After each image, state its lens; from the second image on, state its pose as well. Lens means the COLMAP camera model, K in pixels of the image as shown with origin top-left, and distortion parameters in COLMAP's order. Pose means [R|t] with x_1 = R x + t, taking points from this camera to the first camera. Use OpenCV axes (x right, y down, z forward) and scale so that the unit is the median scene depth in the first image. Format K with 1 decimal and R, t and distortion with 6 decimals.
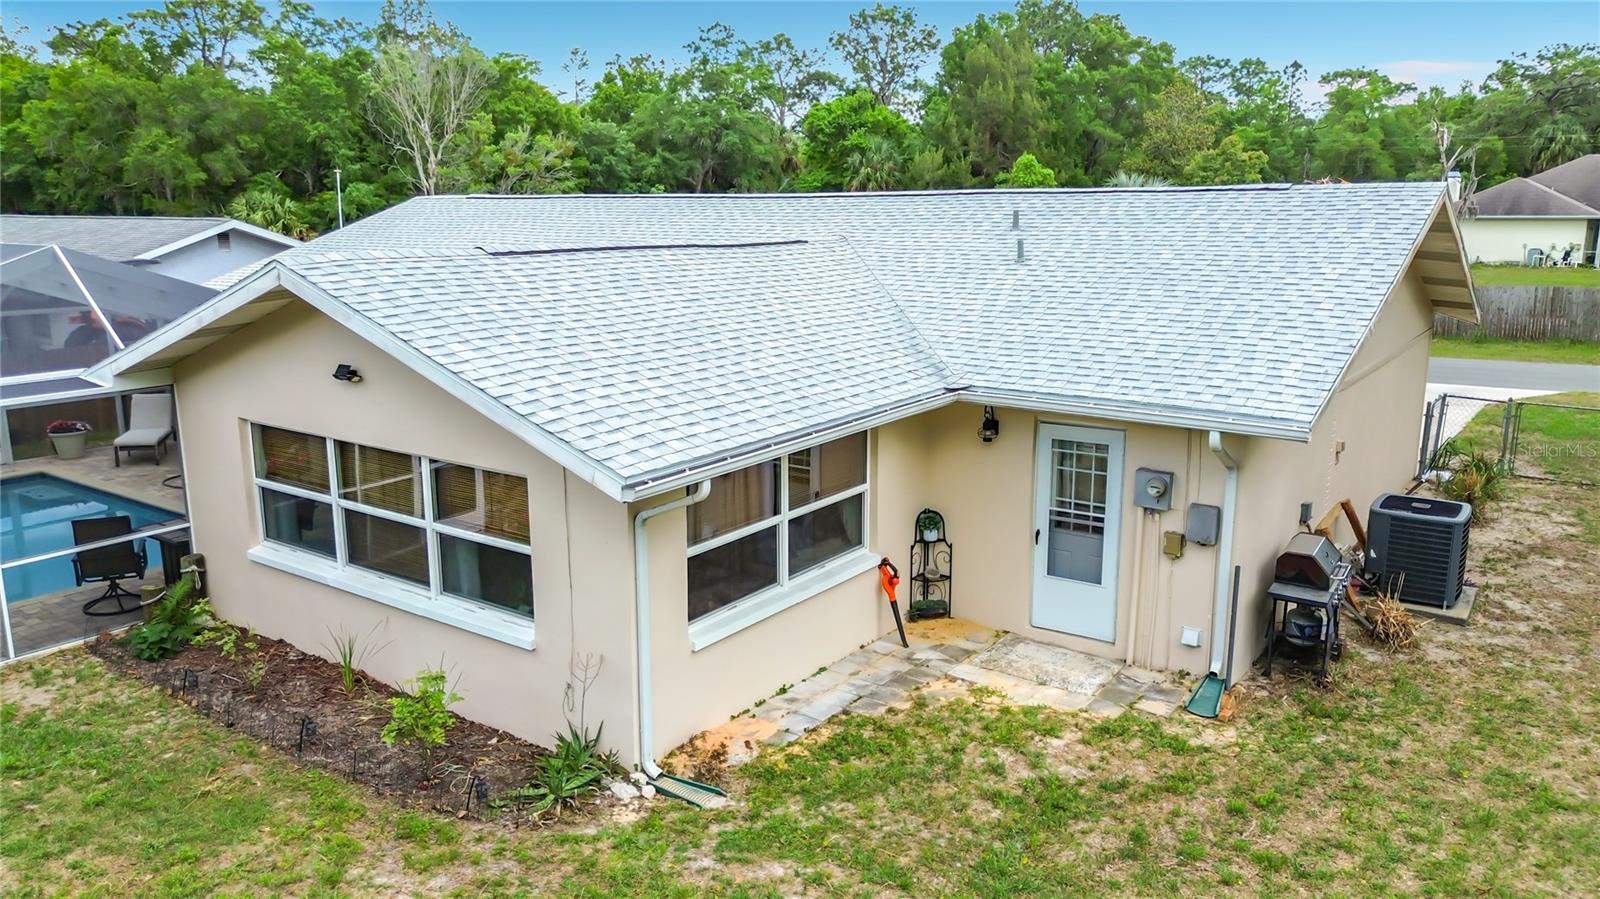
lens RADIAL K [[1168.0, 0, 819.7], [0, 1168.0, 433.6], [0, 0, 1]] dist [0.125593, -0.110228]
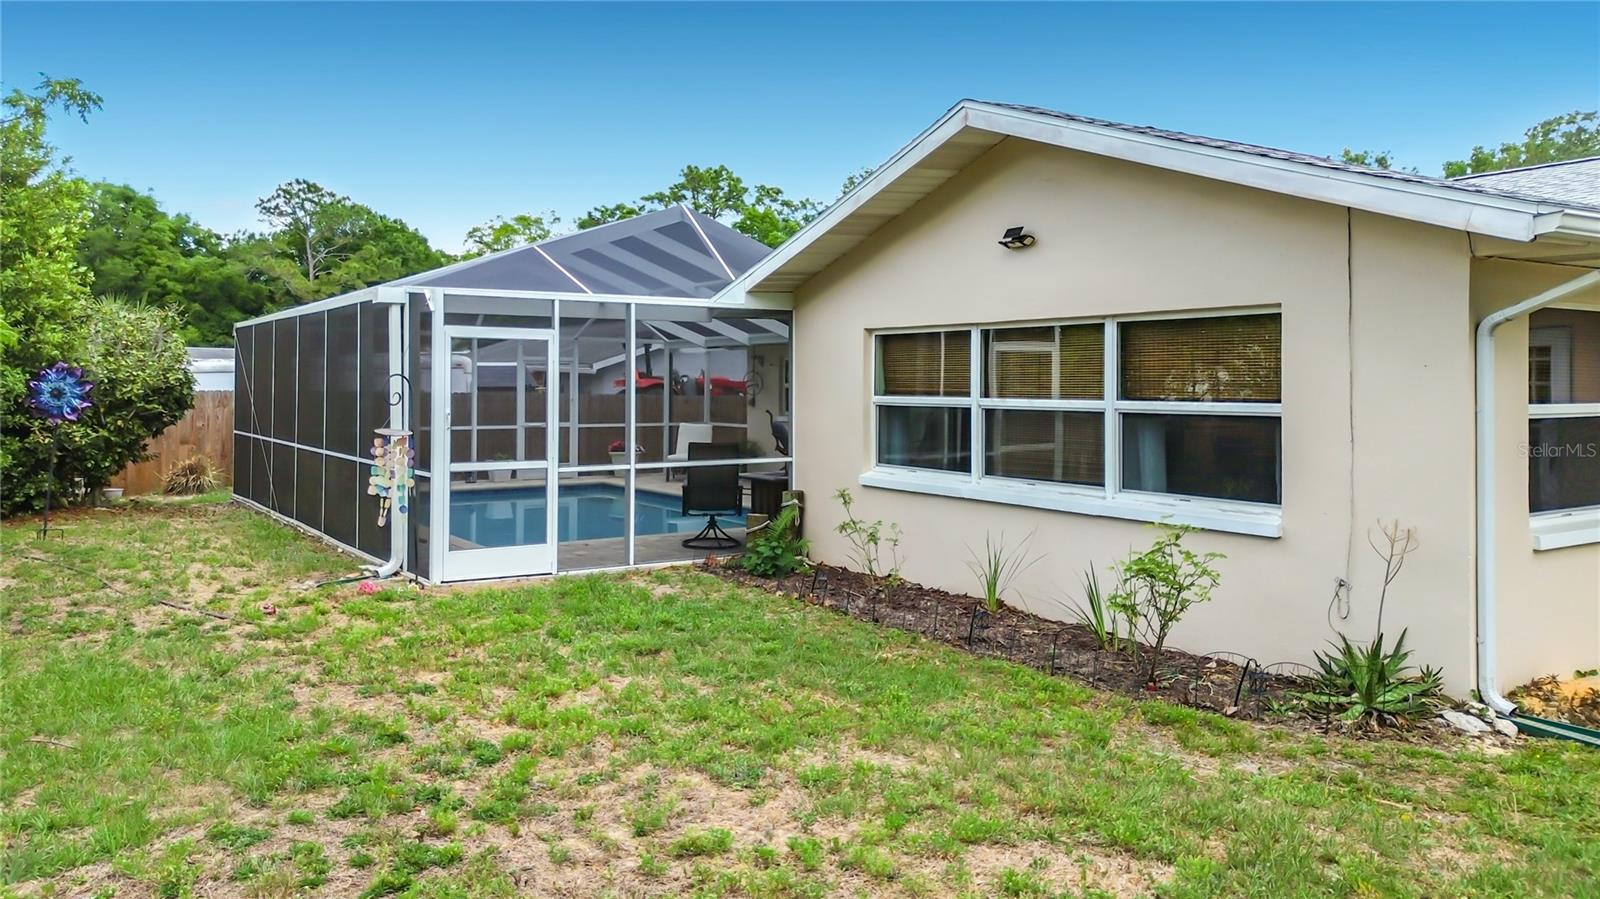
lens RADIAL K [[1168.0, 0, 819.7], [0, 1168.0, 433.6], [0, 0, 1]] dist [0.125593, -0.110228]
pose [[0.946470, 0.030687, -0.321329, -0.222928], [-0.081579, 0.985895, -0.146137, 0.200590], [0.312312, 0.164528, 0.935624, 0.151683]]
